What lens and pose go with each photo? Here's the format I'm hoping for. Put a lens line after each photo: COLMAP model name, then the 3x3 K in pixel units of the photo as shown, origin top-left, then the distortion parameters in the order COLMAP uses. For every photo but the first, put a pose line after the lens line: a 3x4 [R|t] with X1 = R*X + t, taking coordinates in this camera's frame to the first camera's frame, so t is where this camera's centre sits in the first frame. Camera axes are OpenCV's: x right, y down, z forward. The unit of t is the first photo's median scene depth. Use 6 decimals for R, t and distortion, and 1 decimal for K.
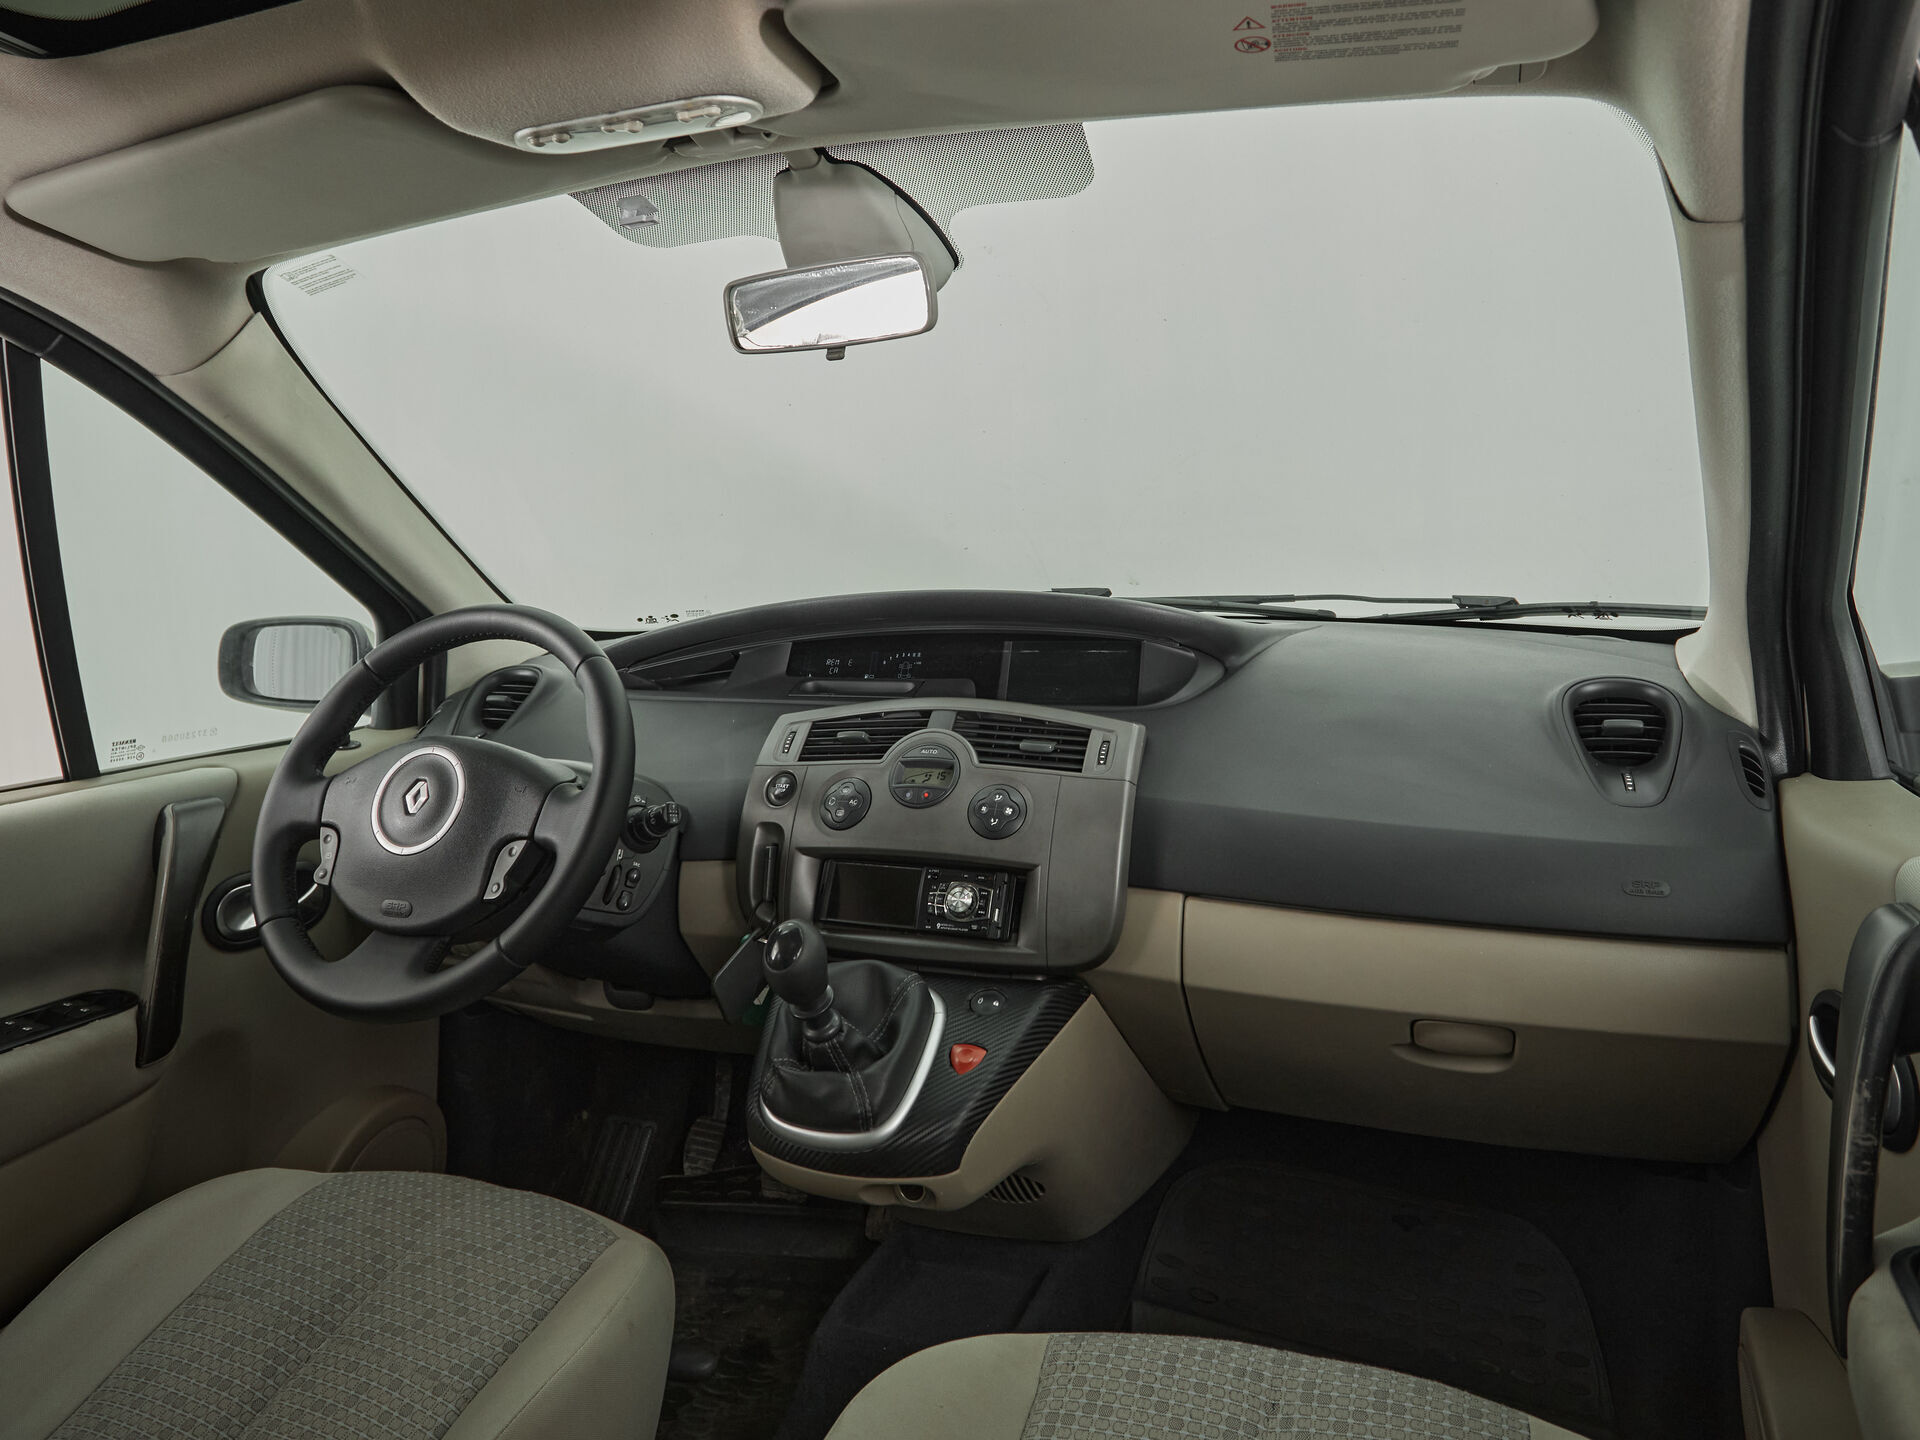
lens RADIAL K [[1243.4, 0, 1006.4], [0, 1243.4, 663.0], [0, 0, 1]] dist [0.005757, -0.000951]
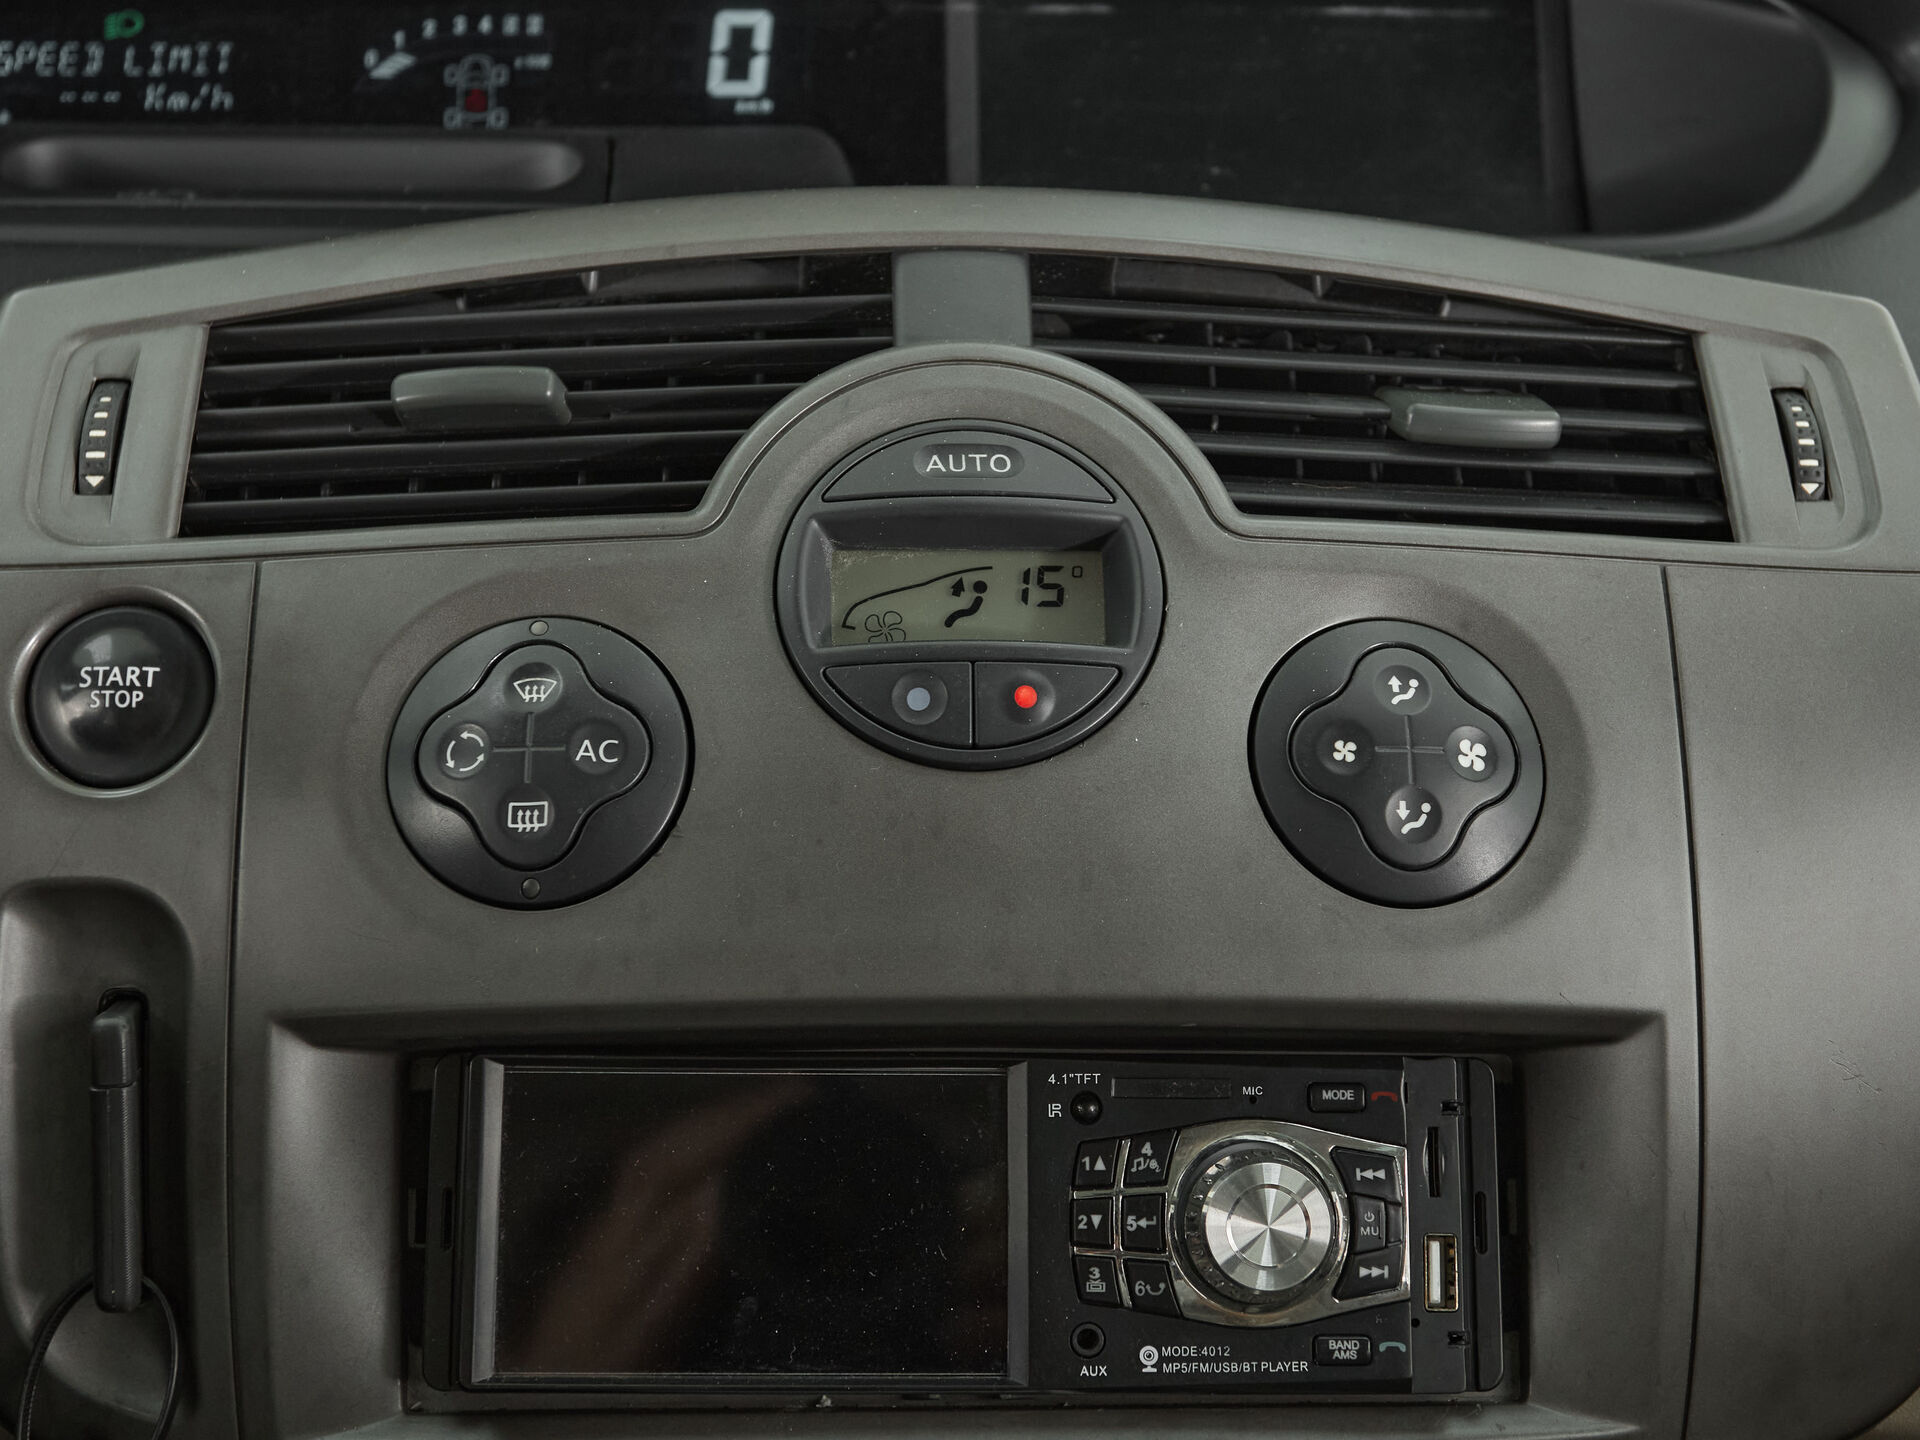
lens RADIAL K [[2571.1, 0, 941.9], [0, 2571.1, 717.4], [0, 0, 1]] dist [0.030013, 0.000000]
pose [[0.932301, -0.070014, 0.354843, -0.211958], [0.001839, 0.981990, 0.188923, 0.034394], [-0.361680, -0.175481, 0.915639, 0.631597]]
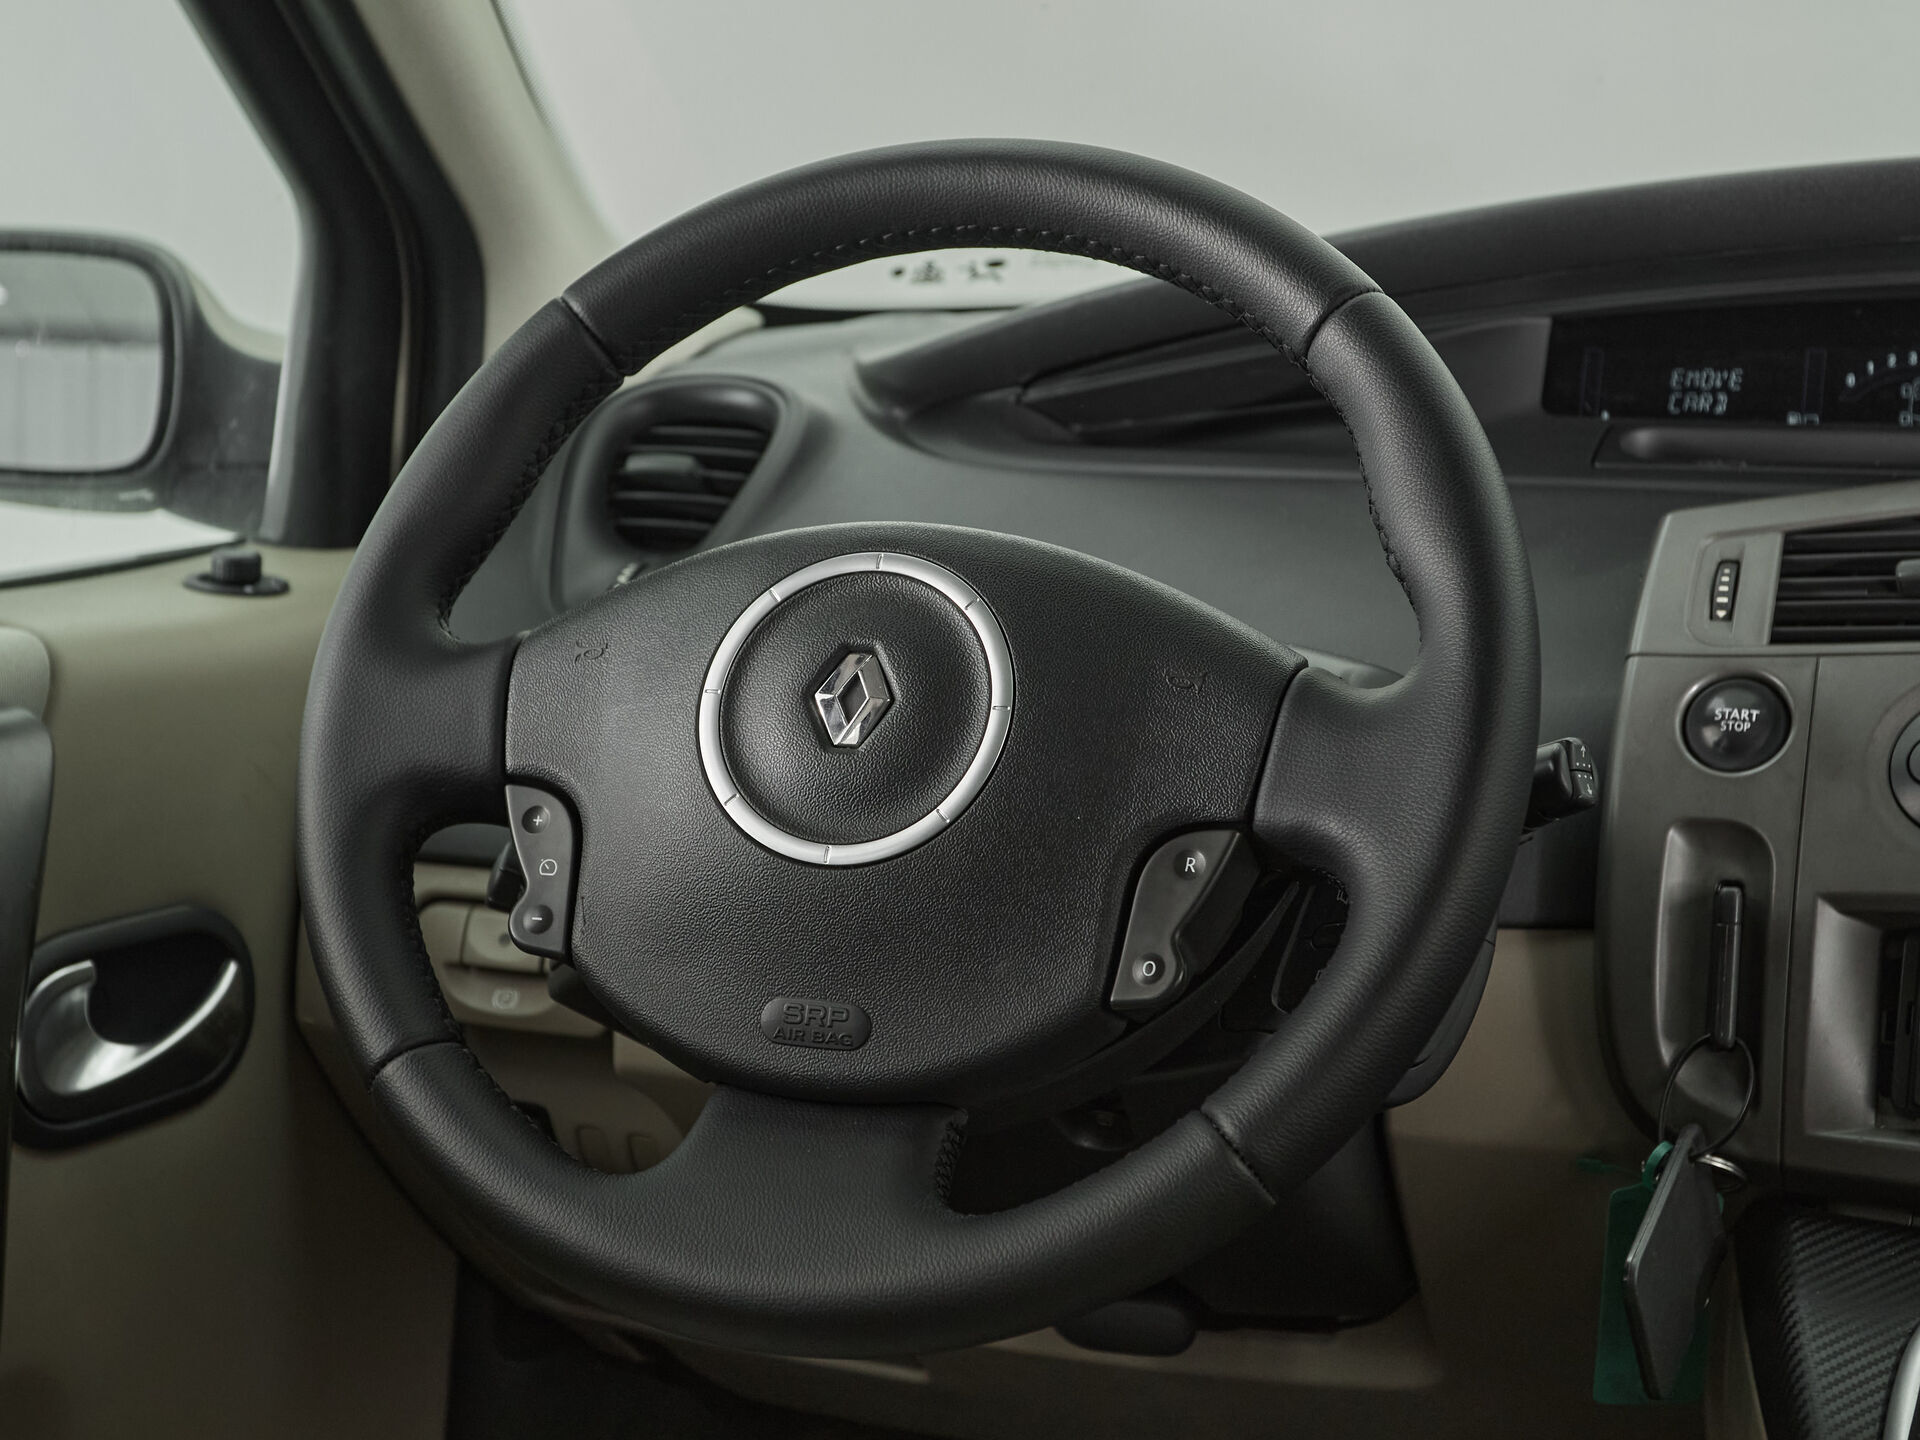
lens RADIAL K [[3217.3, 0, 949.8], [0, 3217.3, 722.2], [0, 0, 1]] dist [0.149055, 0.000000]
pose [[0.999417, 0.027621, -0.020076, -0.393514], [-0.026358, 0.997810, 0.060665, 0.055199], [0.021708, -0.060100, 0.997956, 0.118047]]
